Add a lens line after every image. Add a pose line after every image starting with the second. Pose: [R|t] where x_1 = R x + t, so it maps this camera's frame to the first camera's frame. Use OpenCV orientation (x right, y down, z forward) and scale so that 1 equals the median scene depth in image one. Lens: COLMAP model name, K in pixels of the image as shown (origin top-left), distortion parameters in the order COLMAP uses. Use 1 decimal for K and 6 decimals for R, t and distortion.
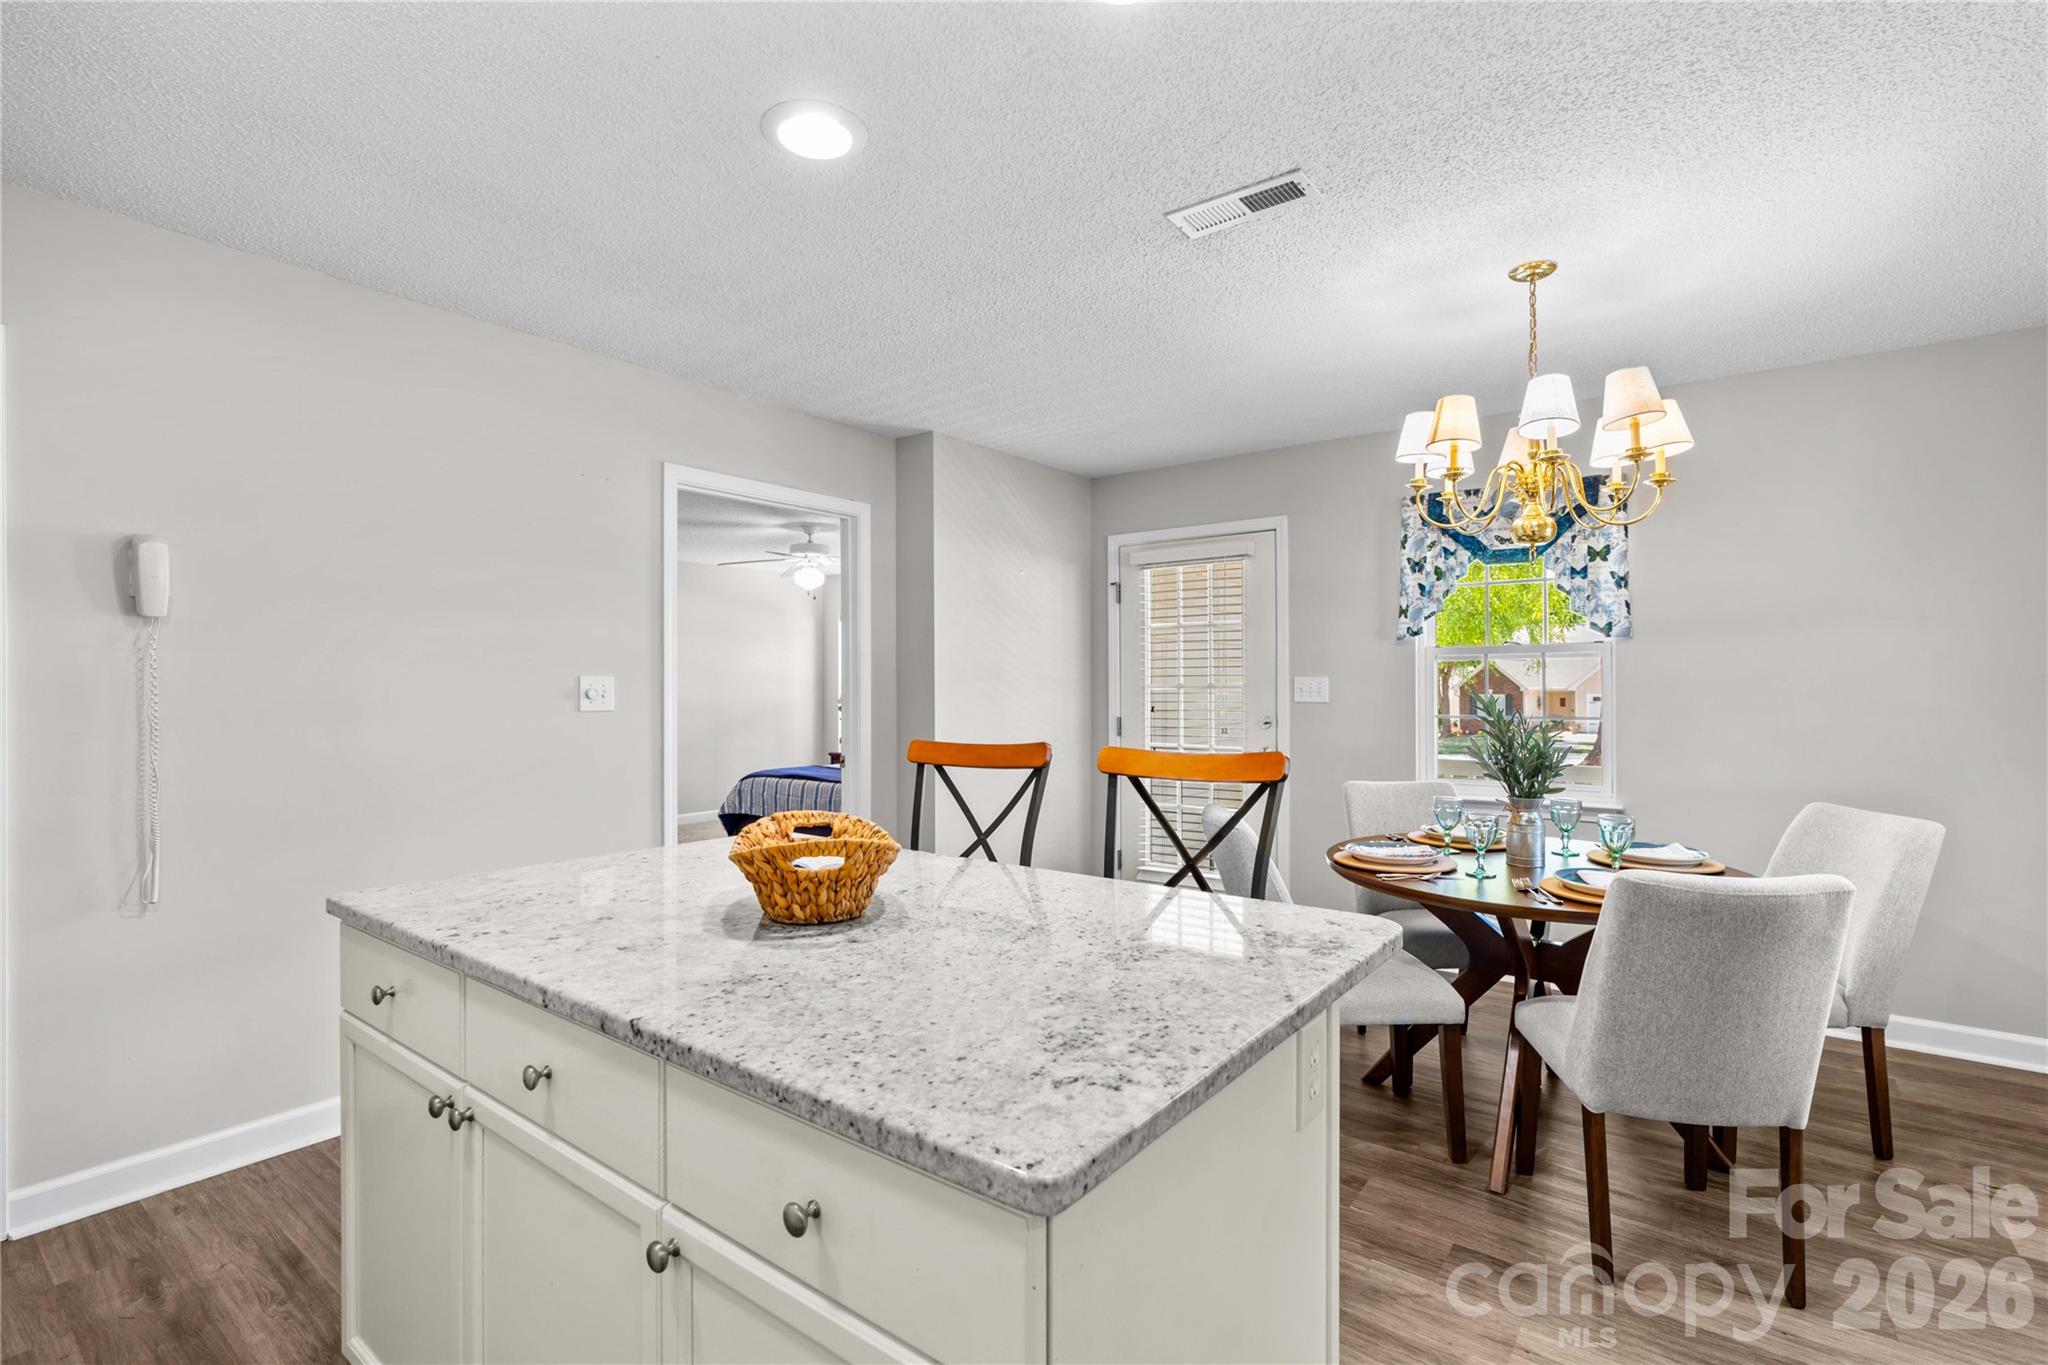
lens RADIAL K [[930.4, 0, 1038.5], [0, 930.4, 674.6], [0, 0, 1]] dist [0.000022, 0.000257]
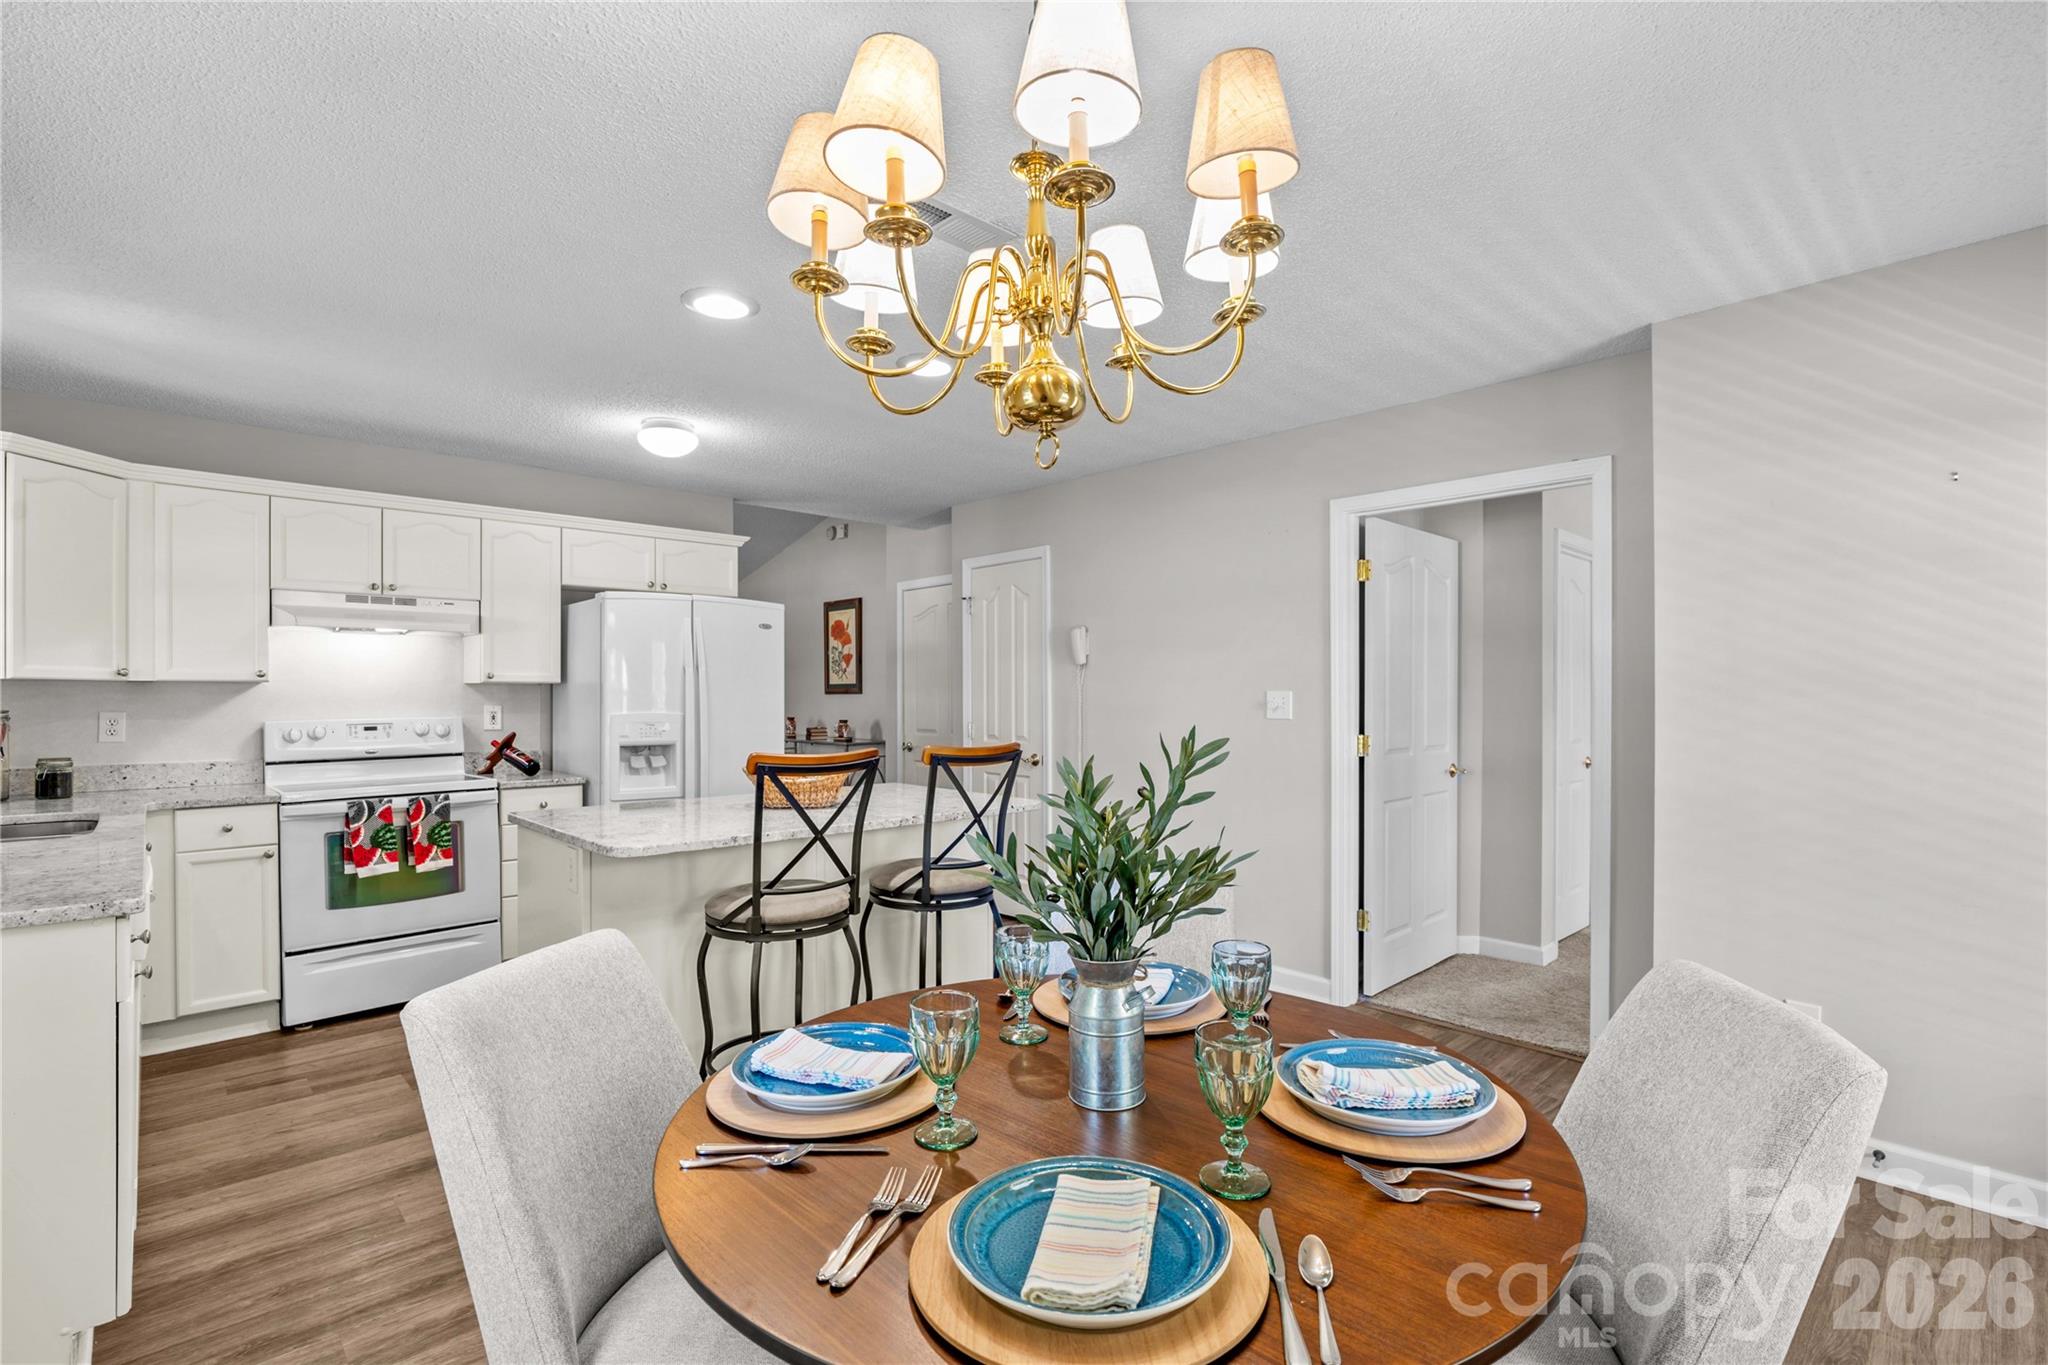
lens RADIAL K [[947.3, 0, 1027.7], [0, 947.3, 690.3], [0, 0, 1]] dist [-0.001354, 0.000359]
pose [[-0.172257, -0.003100, -0.985047, 0.721312], [0.012887, 0.999902, -0.005400, 0.002867], [0.984968, -0.013624, -0.172201, 0.756994]]
